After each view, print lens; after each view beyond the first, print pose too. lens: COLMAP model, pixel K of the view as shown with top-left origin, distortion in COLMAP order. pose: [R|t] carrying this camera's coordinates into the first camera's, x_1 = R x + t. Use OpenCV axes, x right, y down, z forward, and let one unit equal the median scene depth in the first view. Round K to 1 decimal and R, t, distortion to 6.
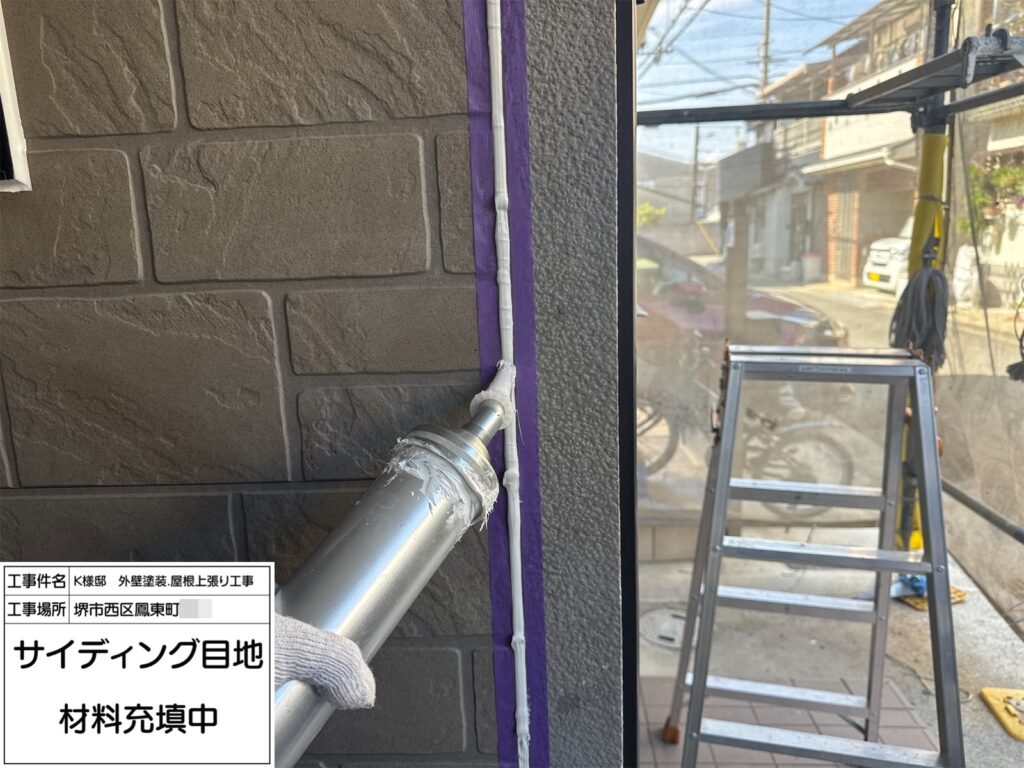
lens RADIAL K [[713.8, 0, 514.1], [0, 713.8, 388.5], [0, 0, 1]] dist [-0.013369, -0.014872]
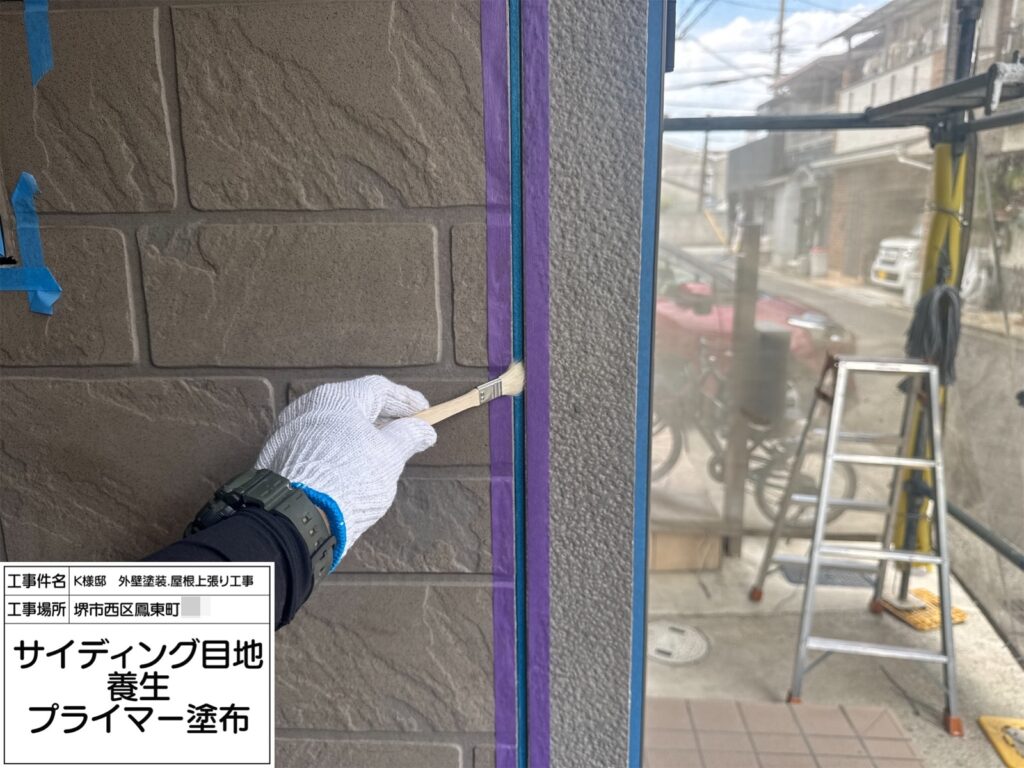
lens RADIAL K [[713.8, 0, 514.6], [0, 713.8, 378.3], [0, 0, 1]] dist [-0.013369, -0.014872]
pose [[0.999614, 0.027769, -0.001192, -0.017507], [-0.027749, 0.999508, 0.014609, -0.160603], [0.001597, -0.014571, 0.999893, 0.049135]]
